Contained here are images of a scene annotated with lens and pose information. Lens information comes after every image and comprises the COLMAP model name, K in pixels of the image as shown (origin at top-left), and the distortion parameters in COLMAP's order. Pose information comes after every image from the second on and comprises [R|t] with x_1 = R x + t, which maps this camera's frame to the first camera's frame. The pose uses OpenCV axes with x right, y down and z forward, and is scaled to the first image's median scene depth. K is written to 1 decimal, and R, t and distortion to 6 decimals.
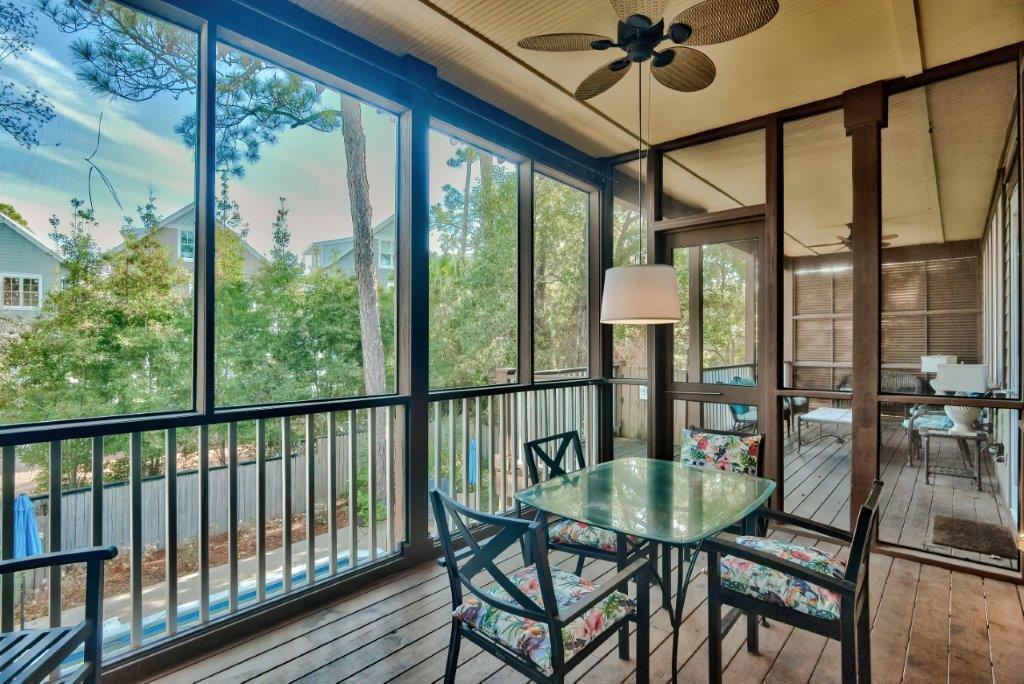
lens RADIAL K [[506.7, 0, 503.6], [0, 506.7, 341.2], [0, 0, 1]] dist [0.000680, 0.000146]
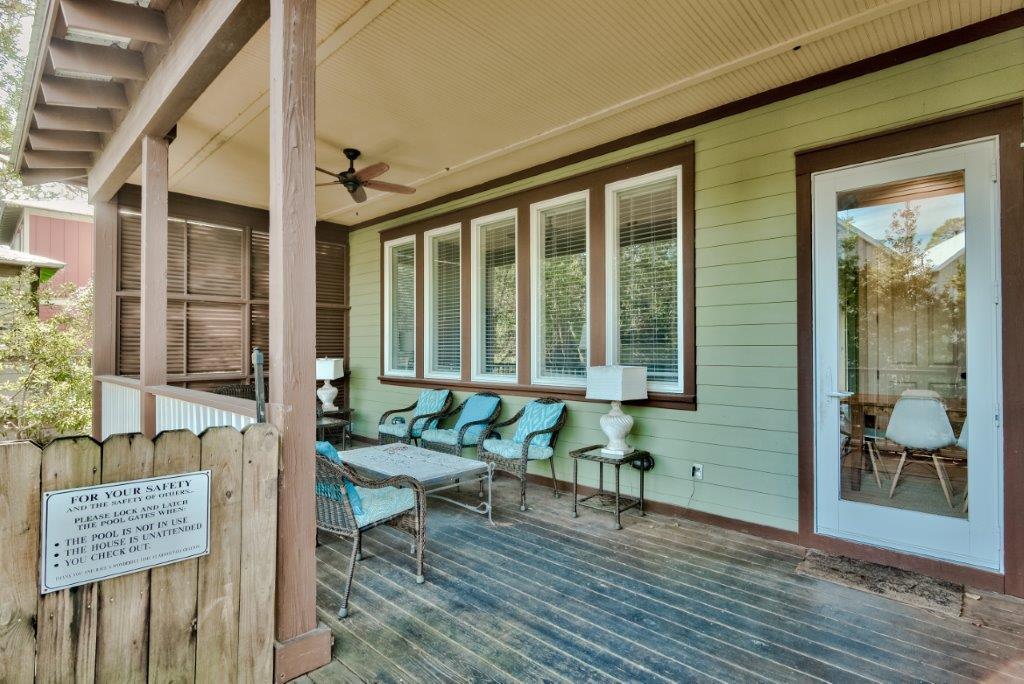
lens RADIAL K [[506.7, 0, 506.2], [0, 506.7, 340.6], [0, 0, 1]] dist [0.000680, 0.000146]
pose [[0.024827, 0.013528, 0.999600, 0.057406], [-0.001652, 0.999908, -0.013491, 0.010048], [-0.999690, -0.001316, 0.024847, 0.653626]]
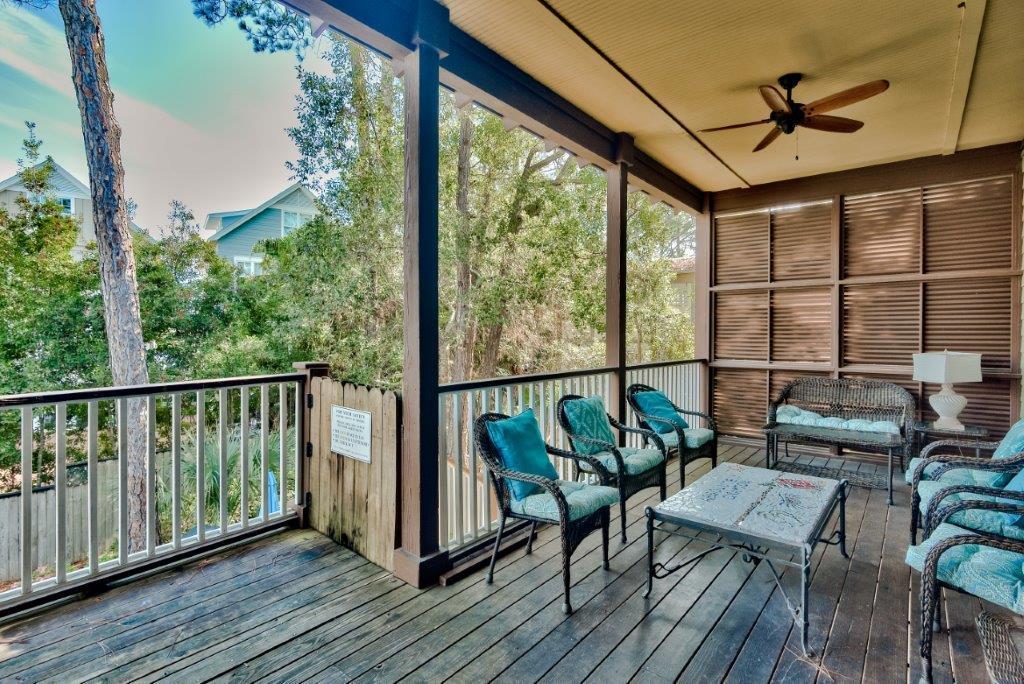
lens RADIAL K [[506.7, 0, 514.6], [0, 506.7, 340.5], [0, 0, 1]] dist [0.000680, 0.000146]
pose [[0.998023, 0.001202, 0.062839, 0.330088], [-0.002205, 0.999871, 0.015905, 0.007606], [-0.062811, -0.016012, 0.997897, 0.445620]]
